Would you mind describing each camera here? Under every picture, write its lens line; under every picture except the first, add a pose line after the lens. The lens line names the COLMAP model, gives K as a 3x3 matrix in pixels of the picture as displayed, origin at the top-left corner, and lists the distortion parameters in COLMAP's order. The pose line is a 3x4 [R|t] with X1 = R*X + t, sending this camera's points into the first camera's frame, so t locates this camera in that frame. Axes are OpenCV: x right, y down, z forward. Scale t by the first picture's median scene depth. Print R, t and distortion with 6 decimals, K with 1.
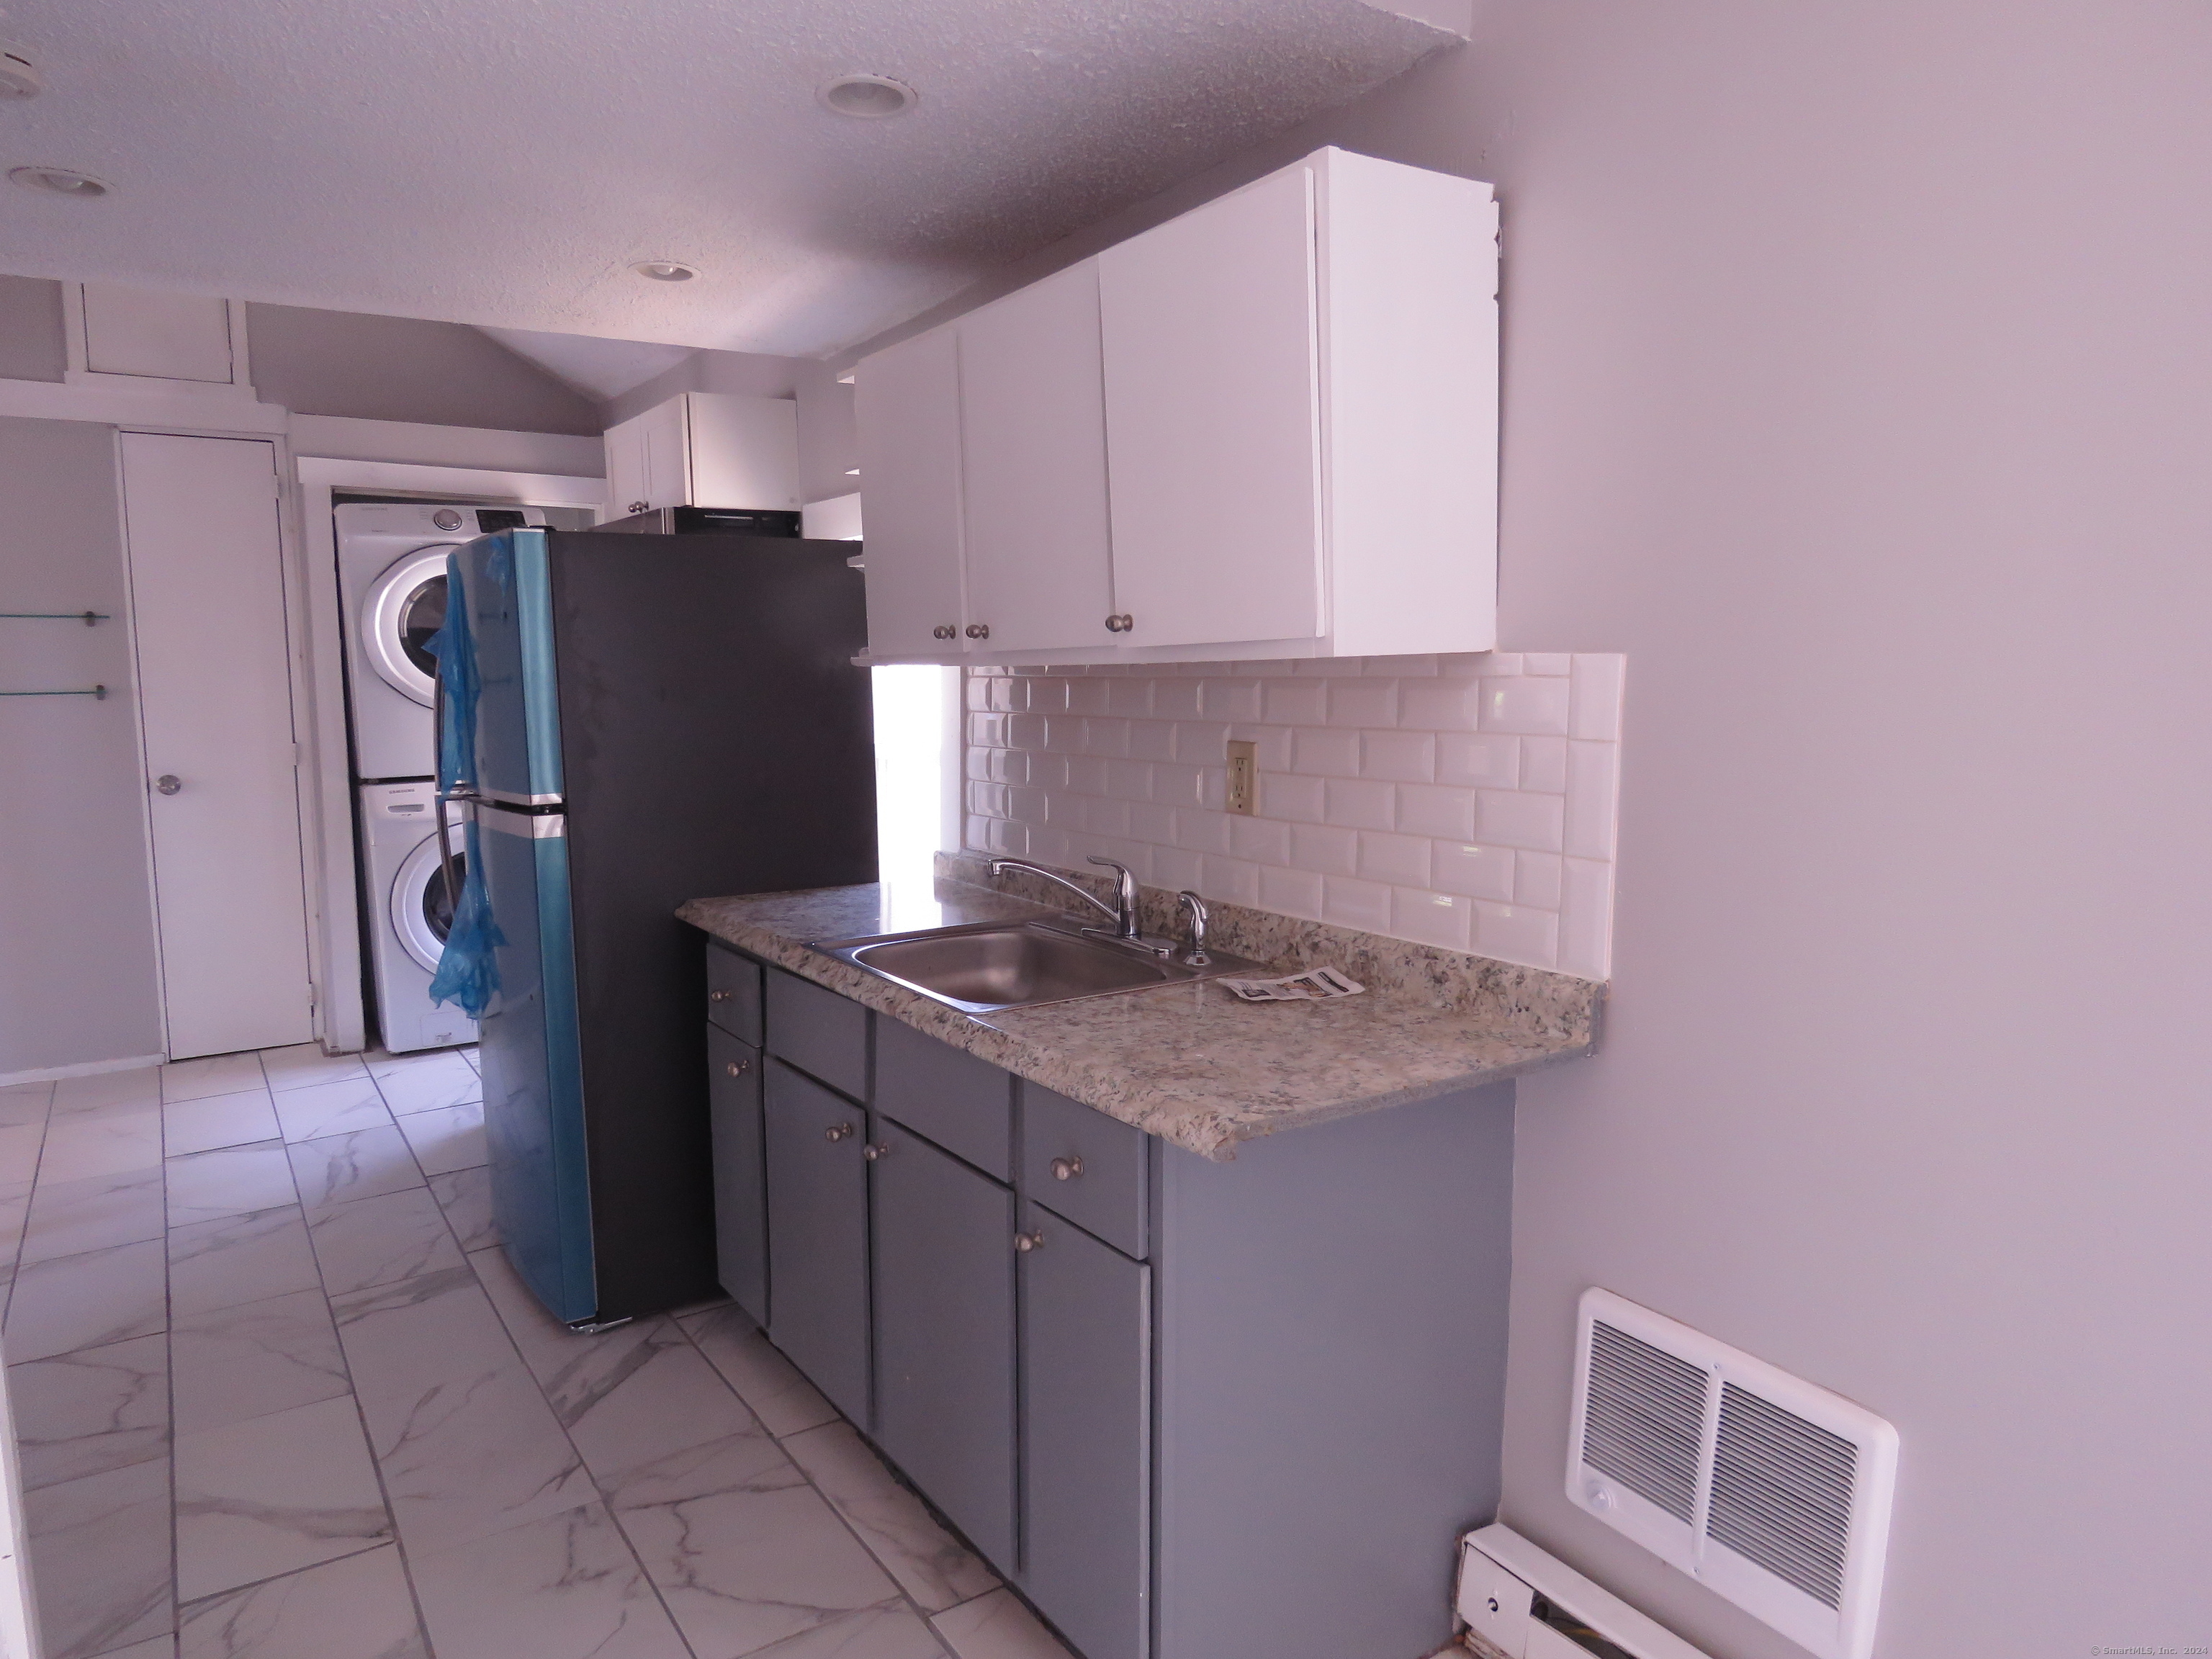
lens RADIAL K [[1412.9, 0, 1096.9], [0, 1412.9, 822.1], [0, 0, 1]] dist [-0.038265, 0.015725]
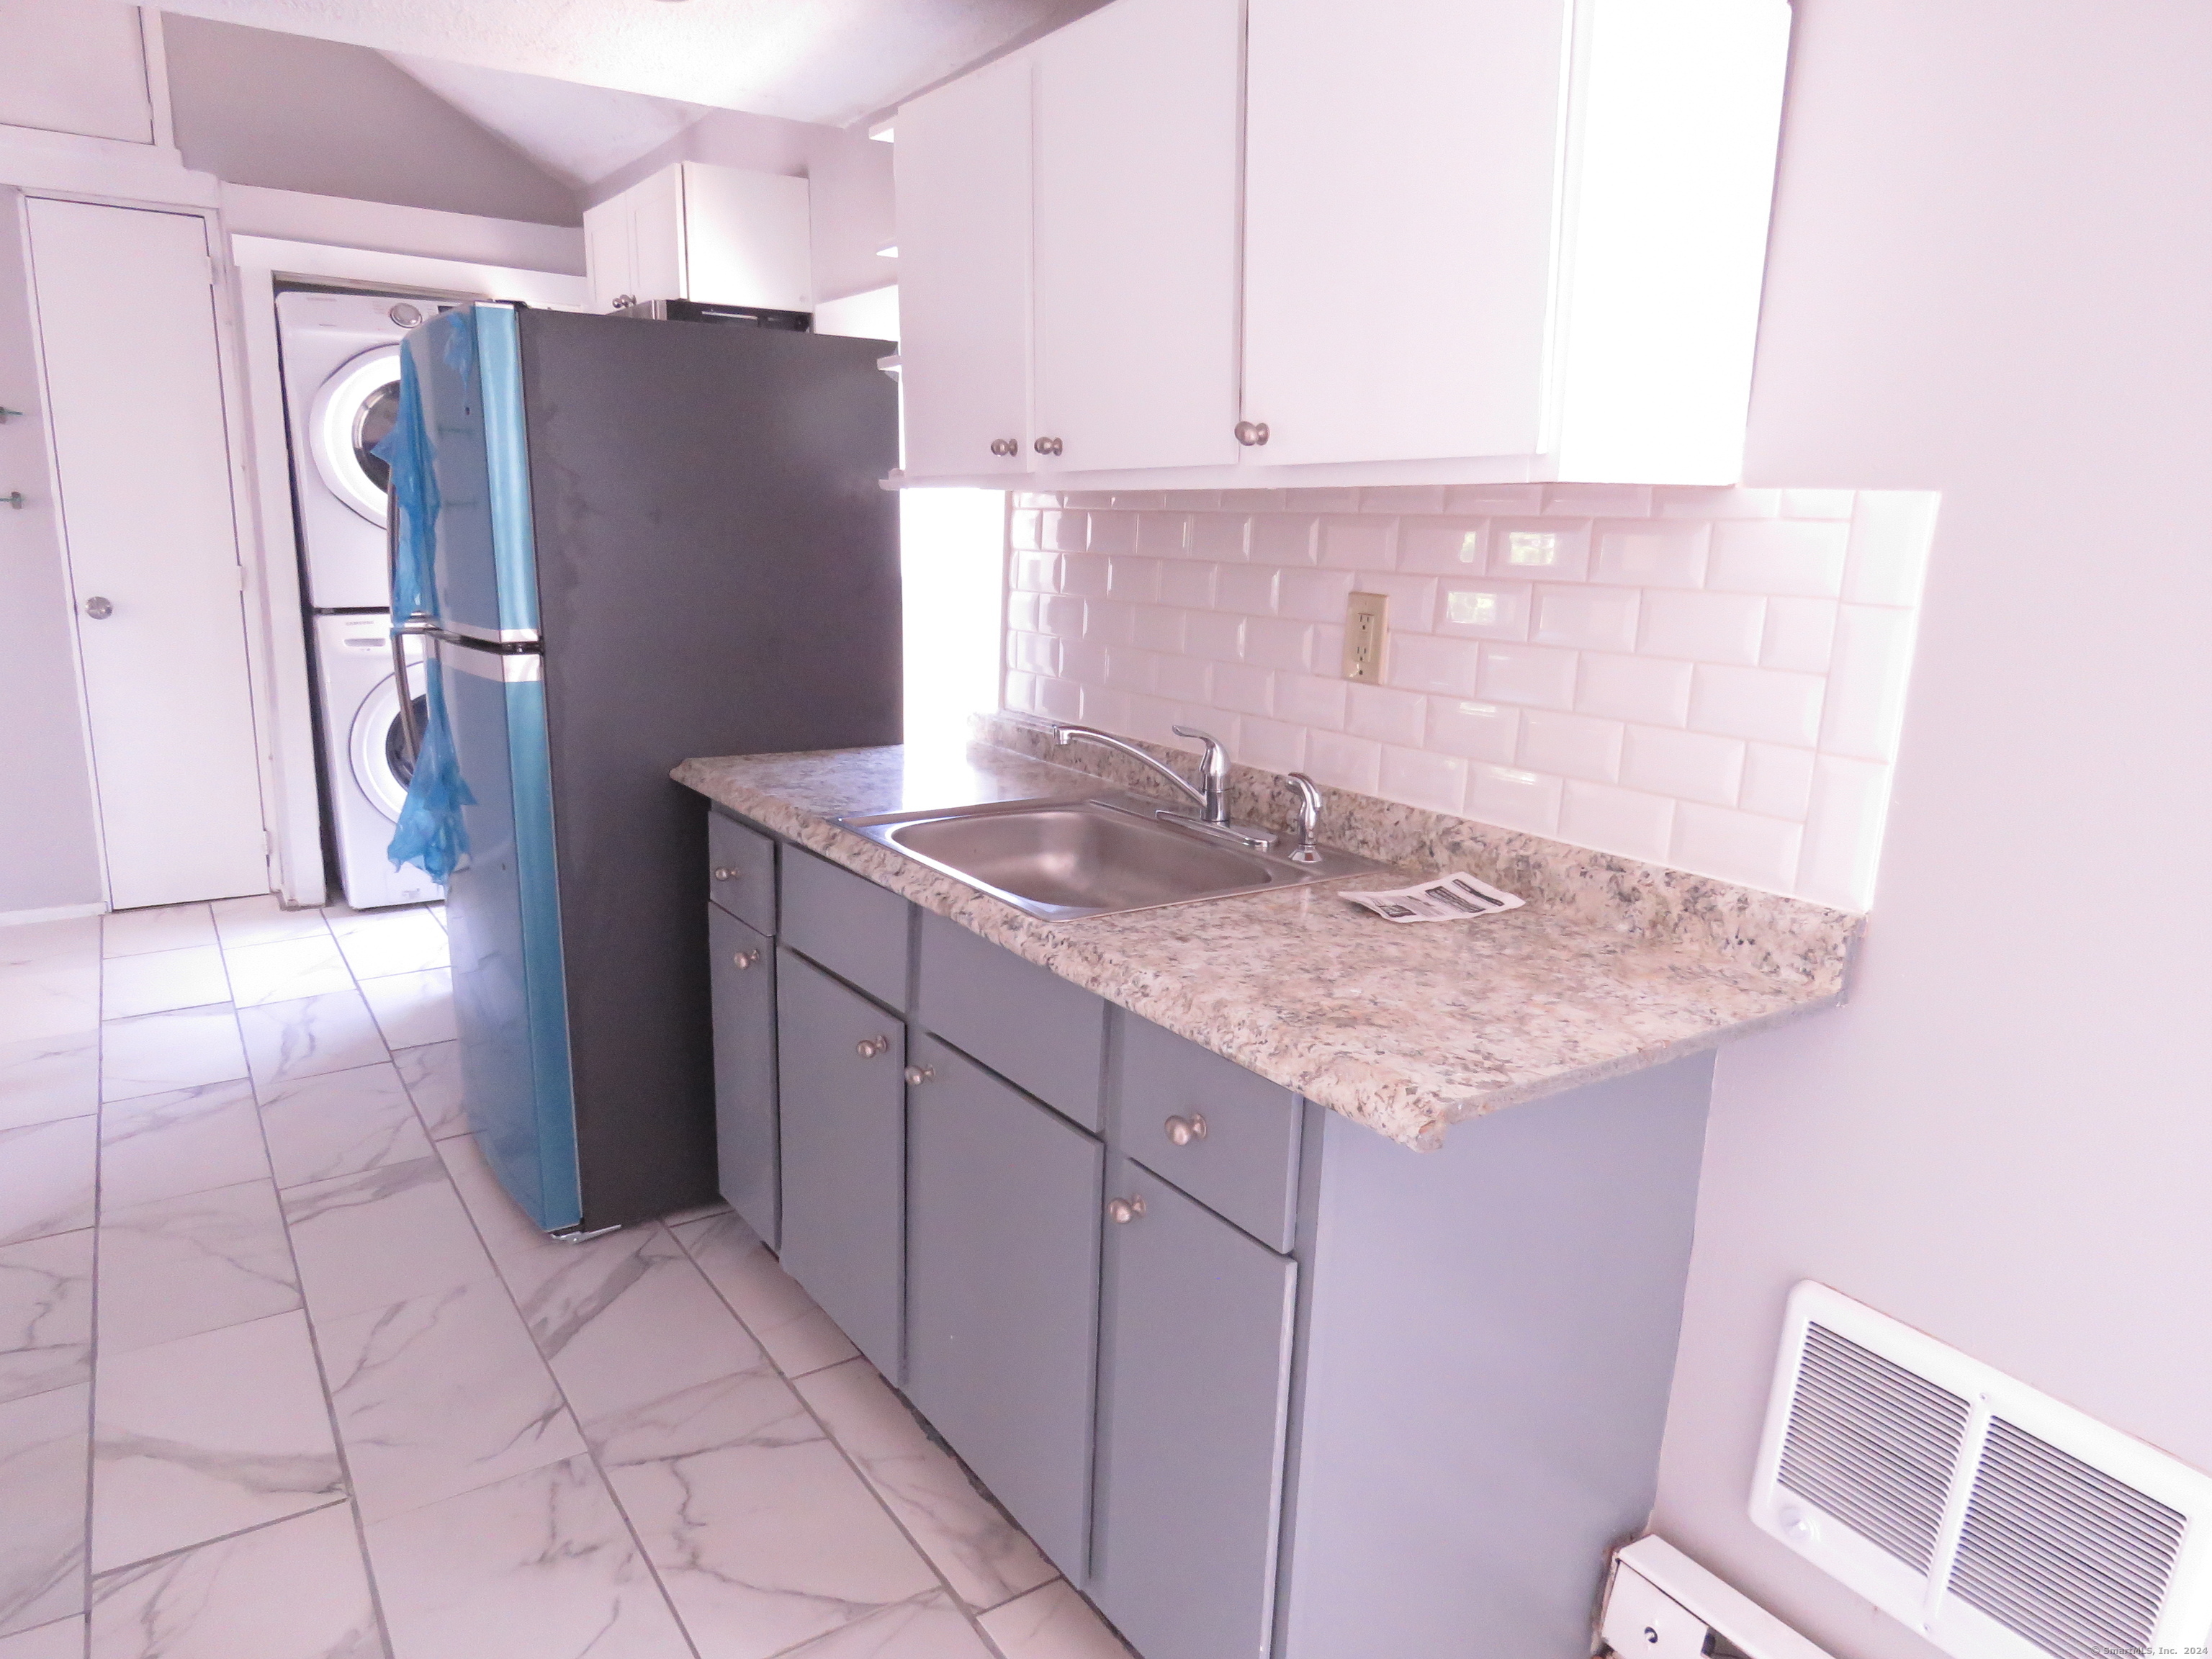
lens RADIAL K [[1412.9, 0, 1095.8], [0, 1412.9, 839.1], [0, 0, 1]] dist [-0.038265, 0.015725]
pose [[0.999325, 0.033276, 0.015558, -0.062704], [-0.034802, 0.993195, 0.111140, -0.000672], [-0.011754, -0.111607, 0.993683, 0.166476]]
